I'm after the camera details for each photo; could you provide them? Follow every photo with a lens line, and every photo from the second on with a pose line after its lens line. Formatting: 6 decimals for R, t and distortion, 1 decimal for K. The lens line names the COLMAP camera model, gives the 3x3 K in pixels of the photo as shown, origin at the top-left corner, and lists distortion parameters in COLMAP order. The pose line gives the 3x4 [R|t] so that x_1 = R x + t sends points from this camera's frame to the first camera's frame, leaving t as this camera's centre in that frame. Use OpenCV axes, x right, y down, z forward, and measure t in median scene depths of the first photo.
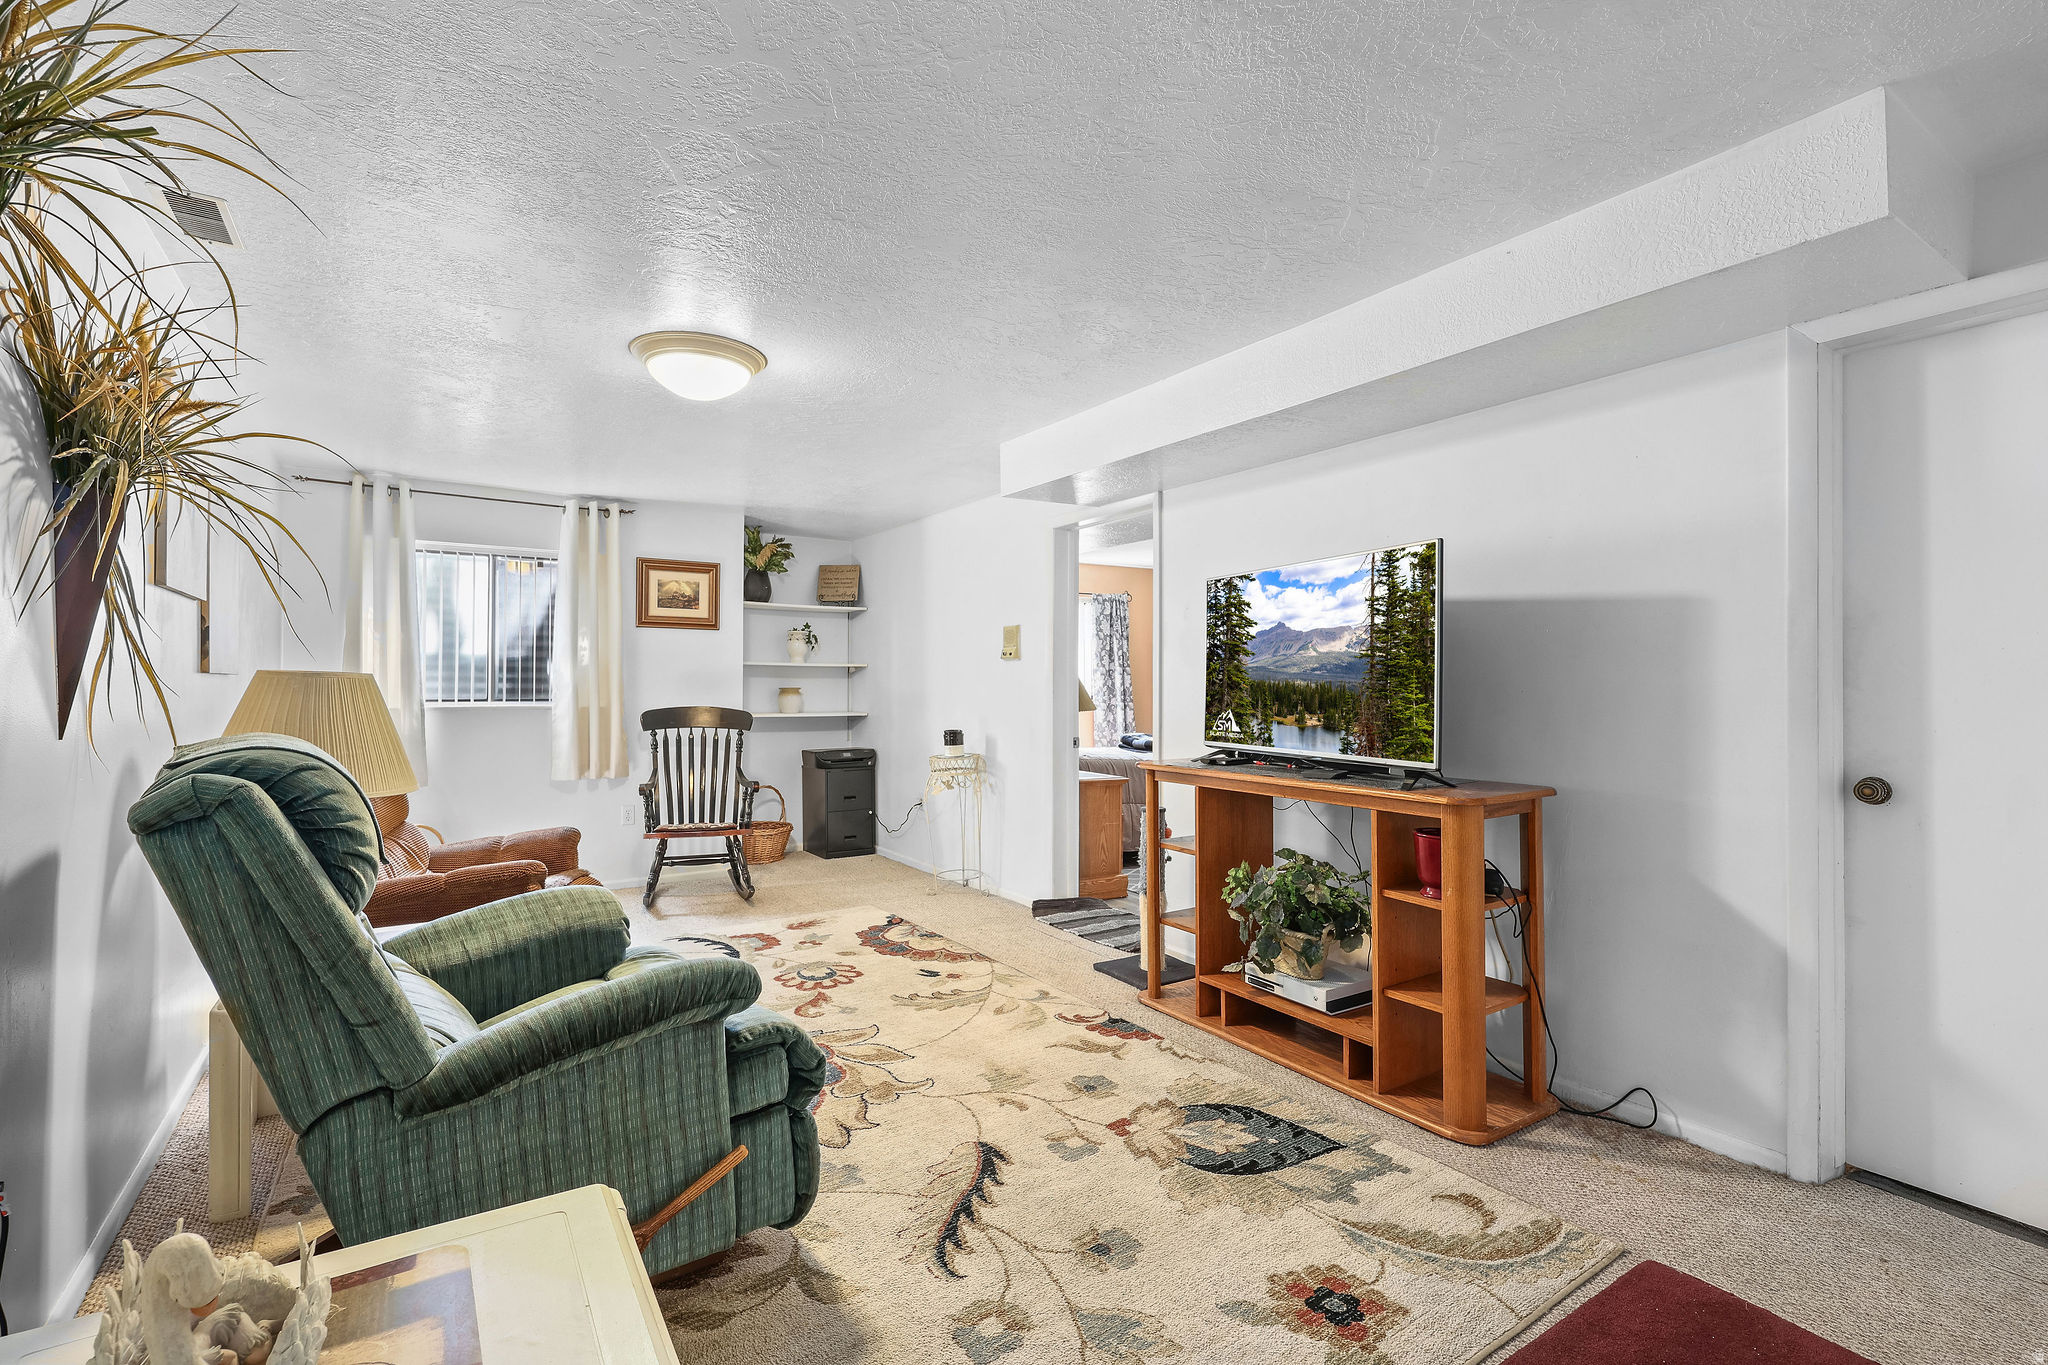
lens RADIAL K [[934.6, 0, 1015.4], [0, 934.6, 686.0], [0, 0, 1]] dist [0.001109, 0.000265]
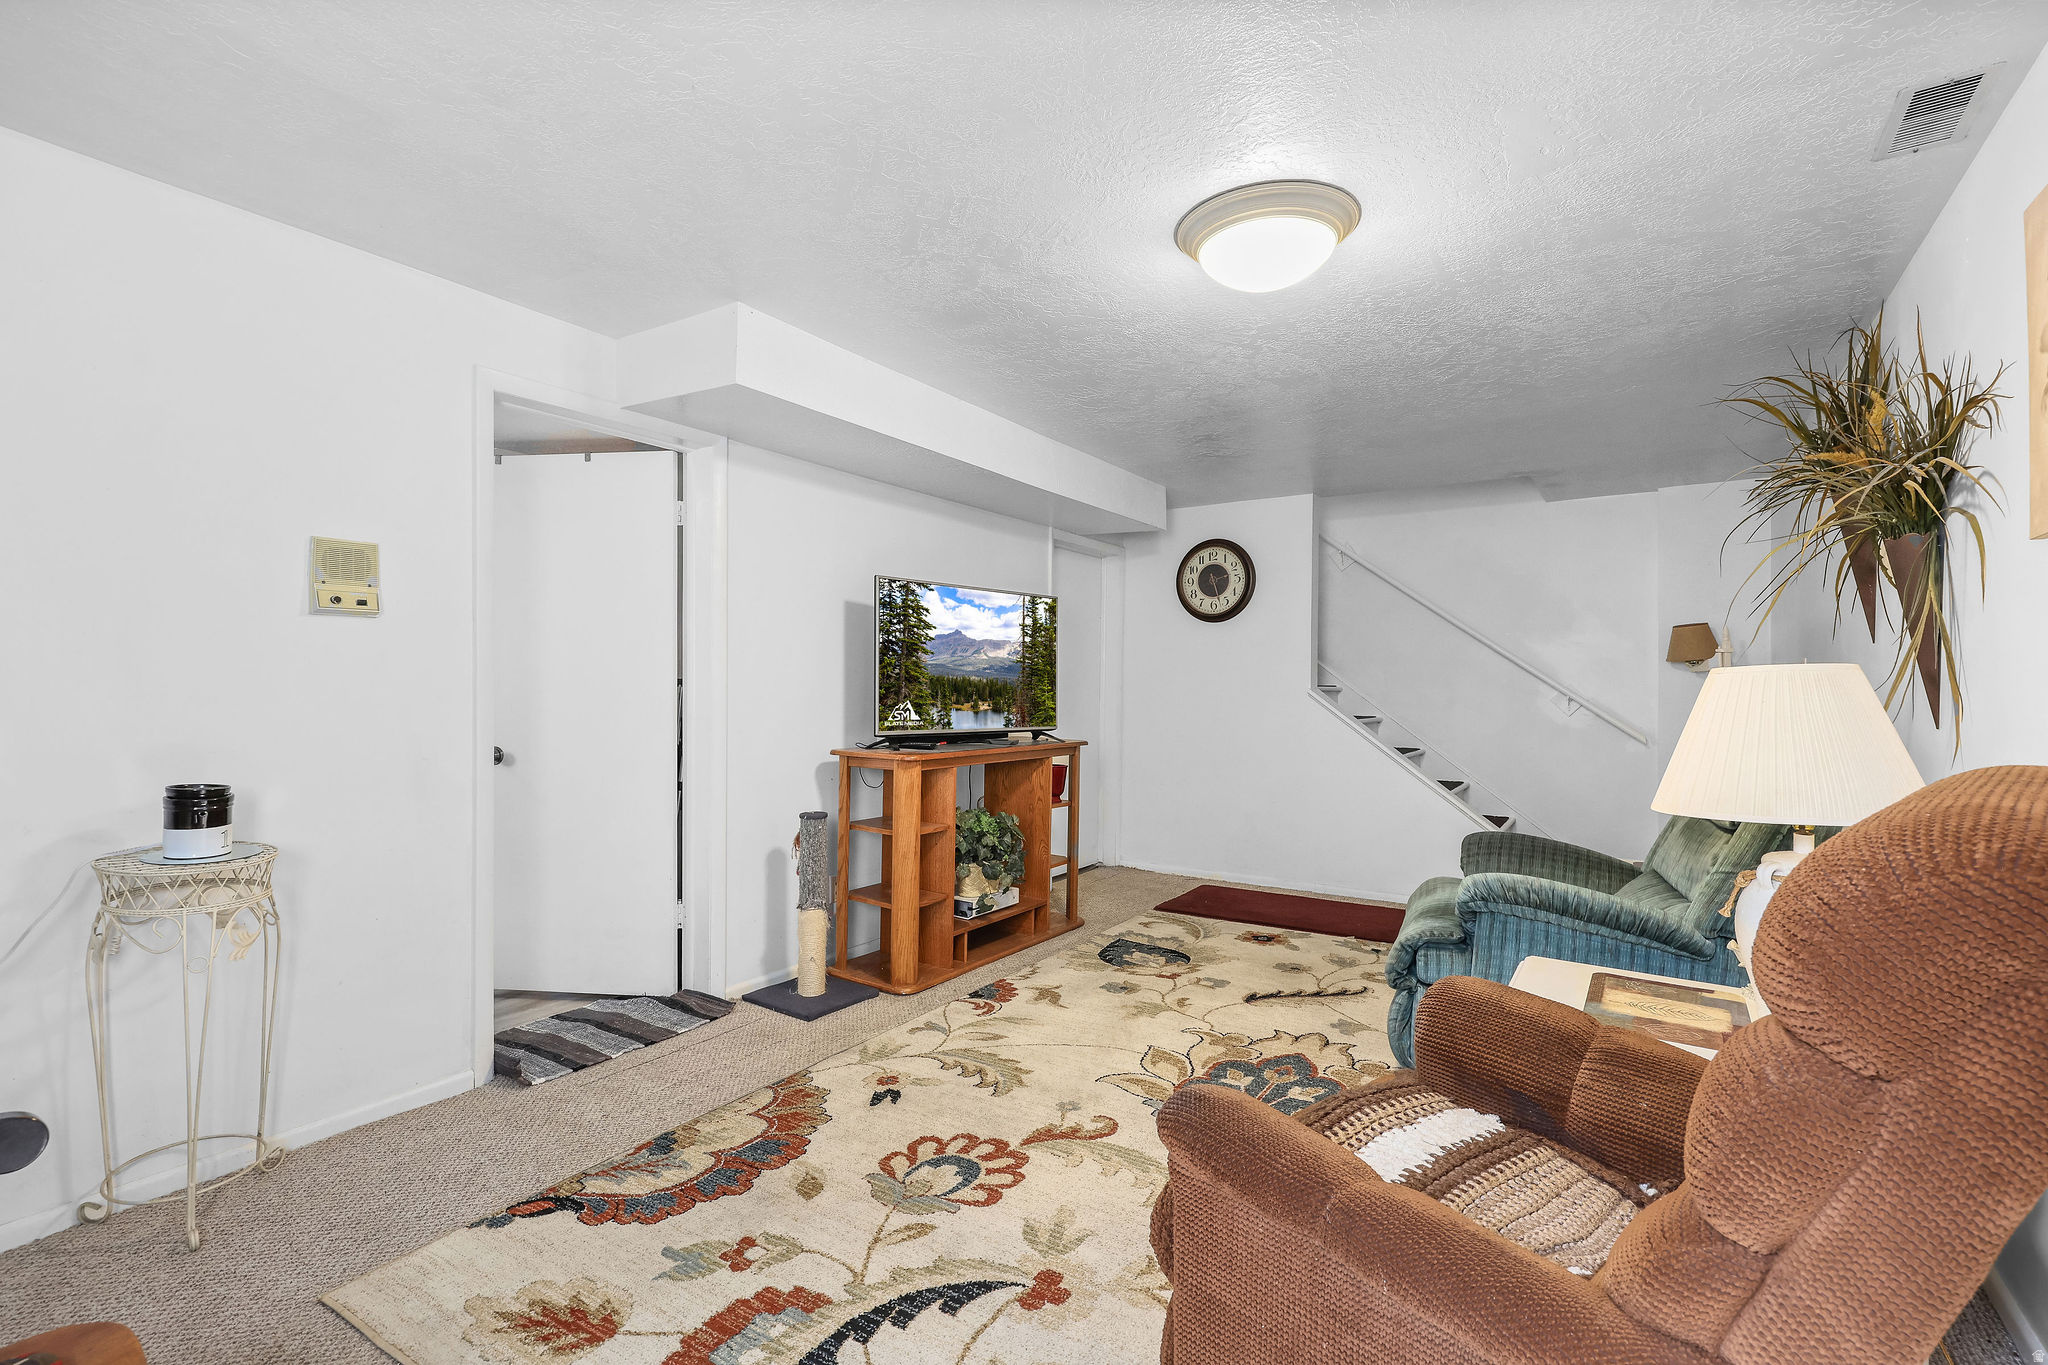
lens RADIAL K [[934.6, 0, 1015.4], [0, 934.6, 686.0], [0, 0, 1]] dist [0.001109, 0.000265]
pose [[-0.394693, -0.010601, 0.918752, -0.887468], [-0.015736, 0.999865, 0.004777, 0.000358], [-0.918678, -0.012572, -0.394806, 1.389435]]
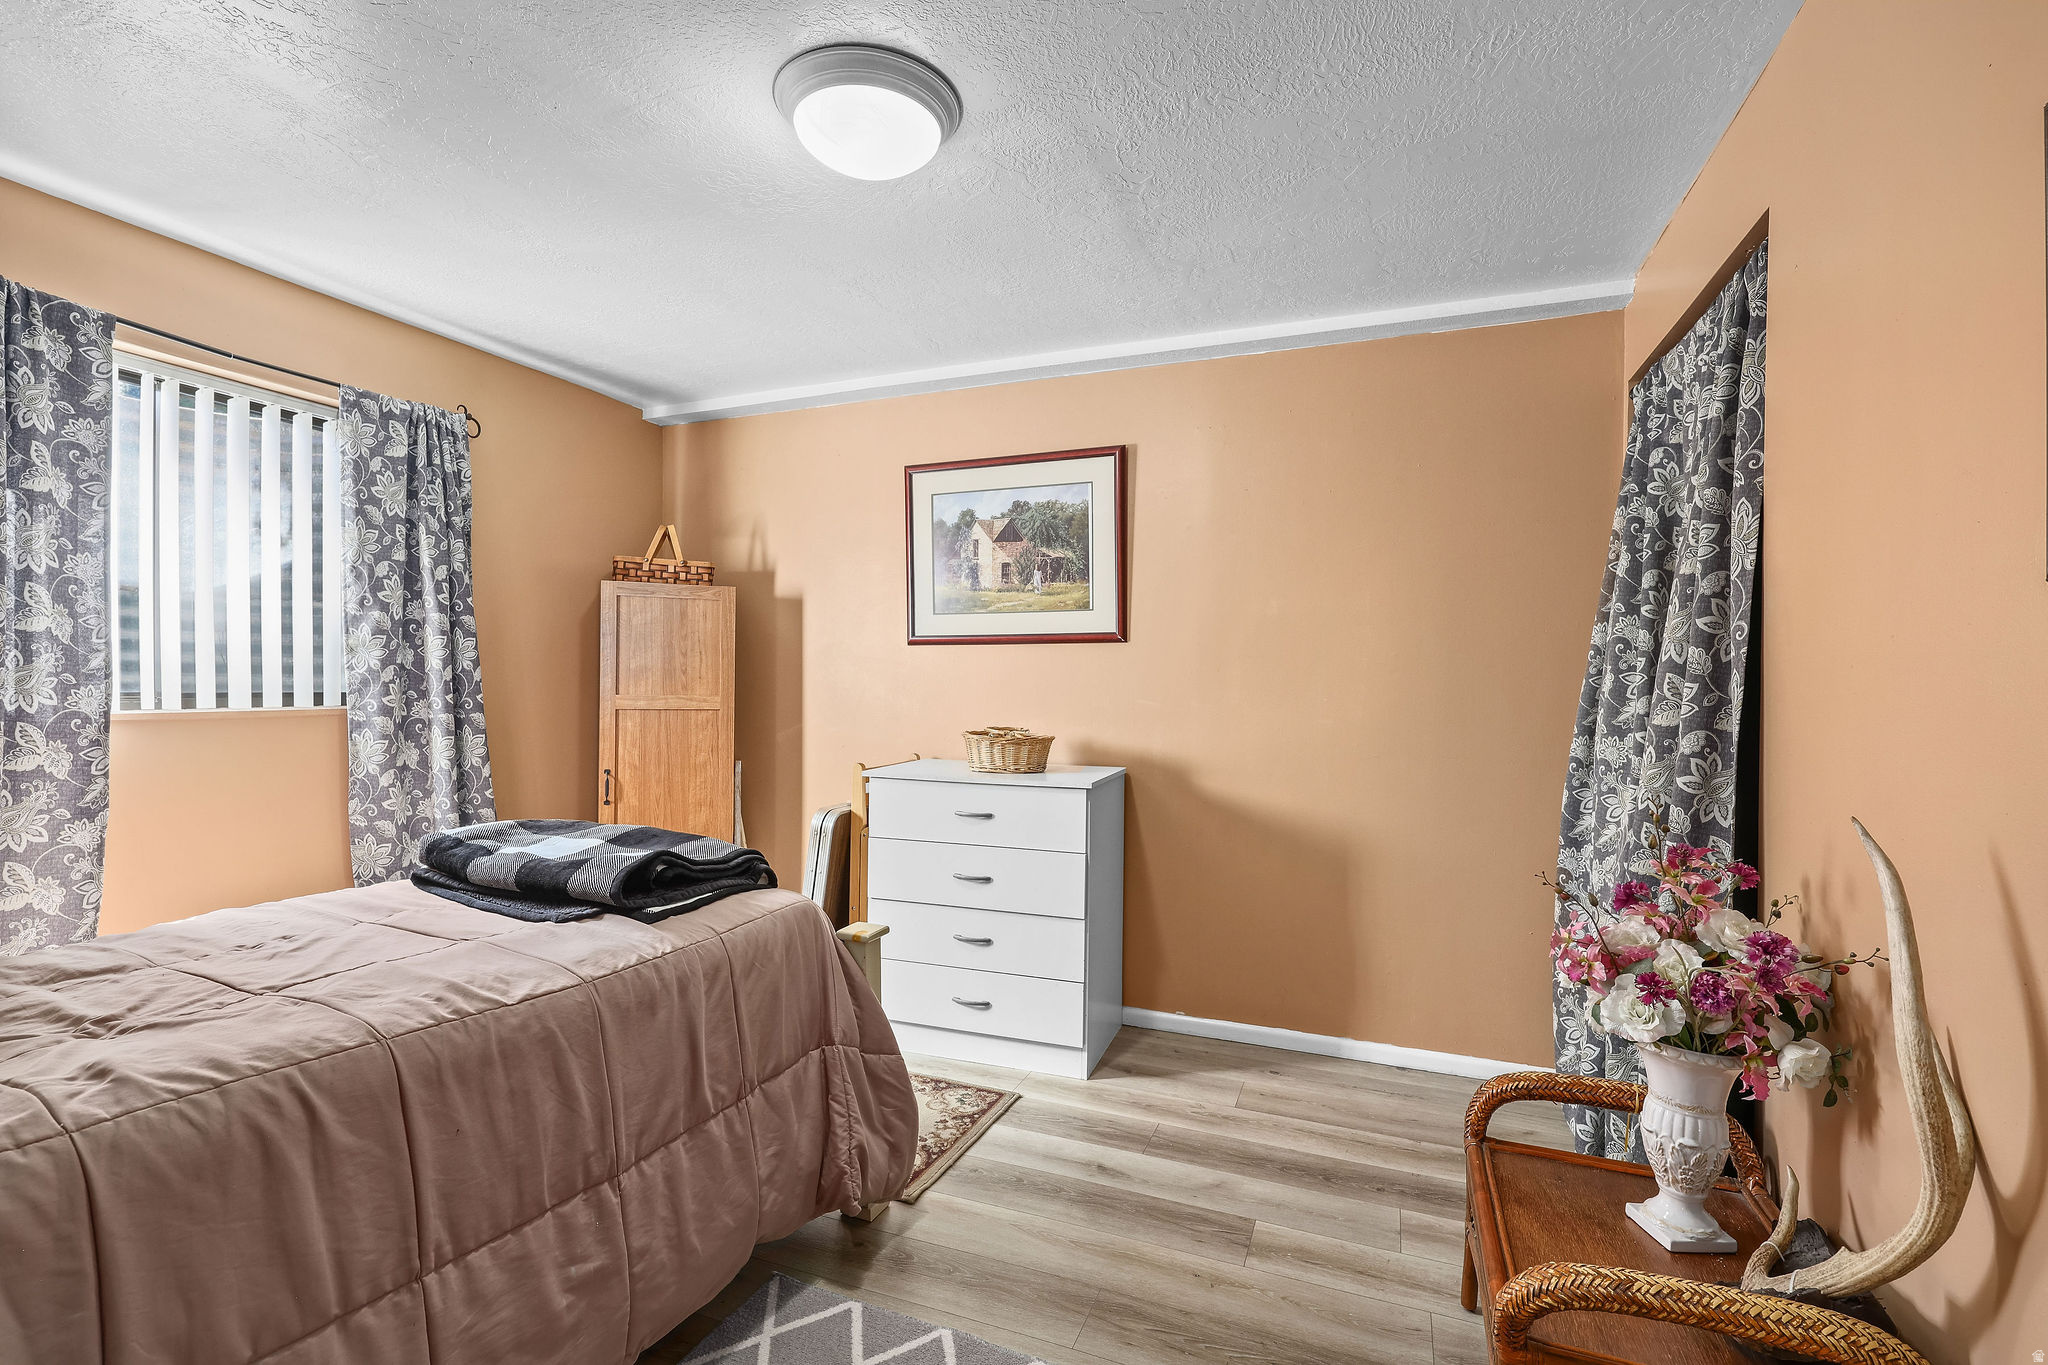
lens RADIAL K [[934.6, 0, 1015.4], [0, 934.6, 686.0], [0, 0, 1]] dist [0.001109, 0.000265]
pose [[0.814308, -0.003236, 0.580424, 0.211155], [-0.004564, 0.999918, 0.011978, 0.005458], [-0.580415, -0.012403, 0.814227, 1.483627]]
